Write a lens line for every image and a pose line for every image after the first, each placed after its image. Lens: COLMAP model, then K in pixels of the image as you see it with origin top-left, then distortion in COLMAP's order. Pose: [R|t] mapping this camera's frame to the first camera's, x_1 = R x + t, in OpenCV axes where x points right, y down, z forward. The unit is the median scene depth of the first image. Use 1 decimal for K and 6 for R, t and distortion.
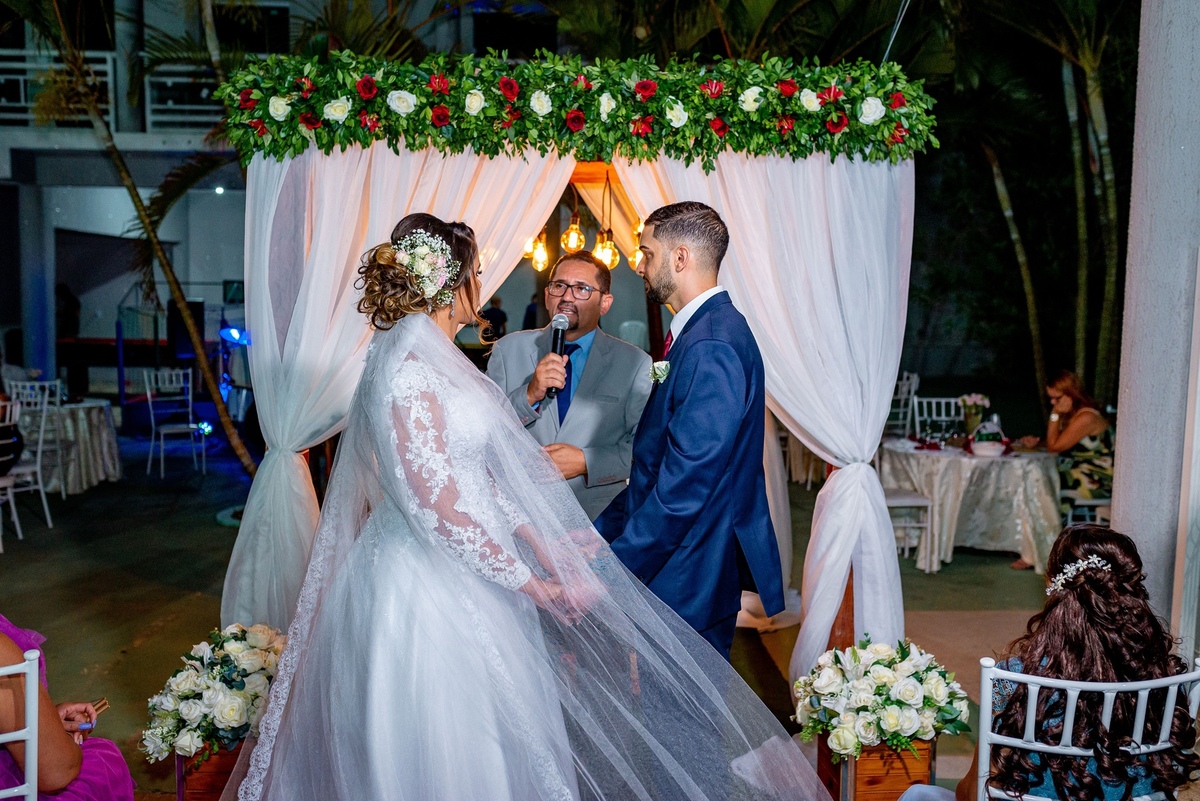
lens RADIAL K [[1152.2, 0, 618.7], [0, 1152.2, 398.4], [0, 0, 1]] dist [0.004486, 0.001811]
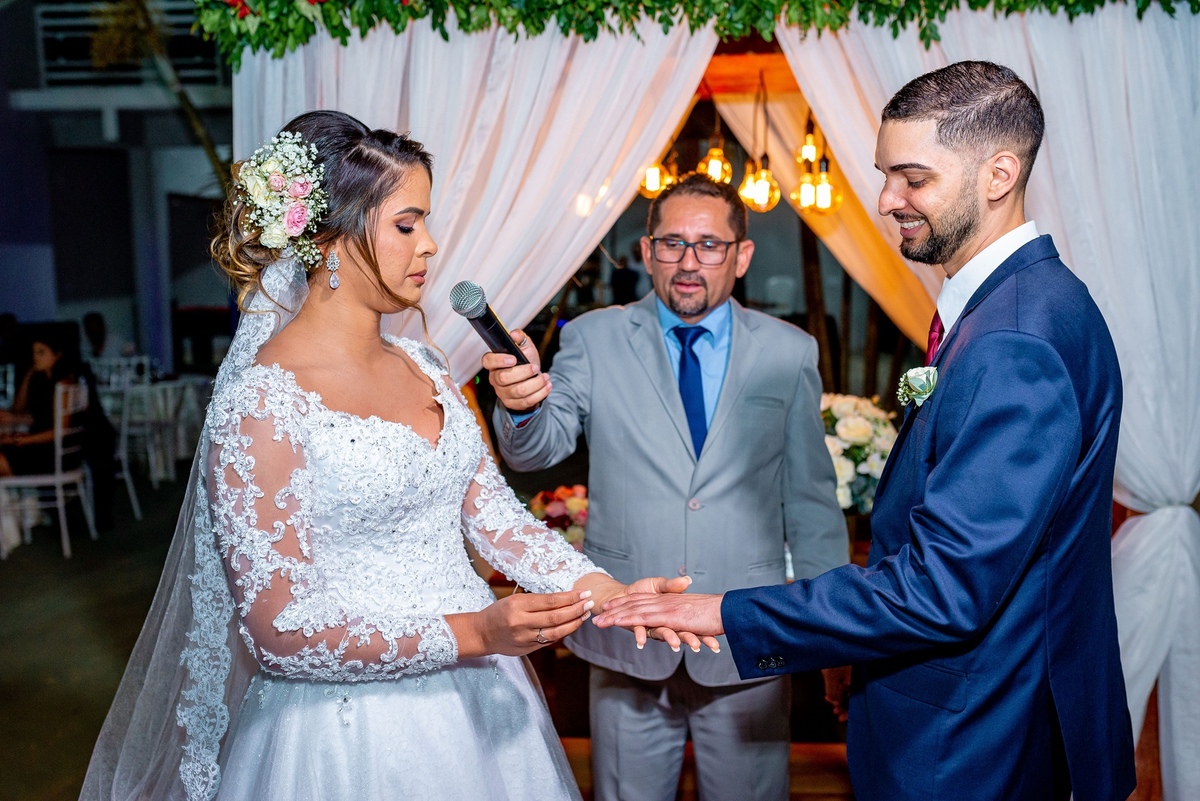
lens RADIAL K [[1148.5, 0, 600.0], [0, 1148.5, 400.5], [0, 0, 1]] dist [-0.000750, 0.009565]
pose [[0.989982, -0.004457, -0.141120, -0.012129], [0.009740, 0.999276, 0.036766, -0.027626], [0.140854, -0.037772, 0.989310, 0.350531]]
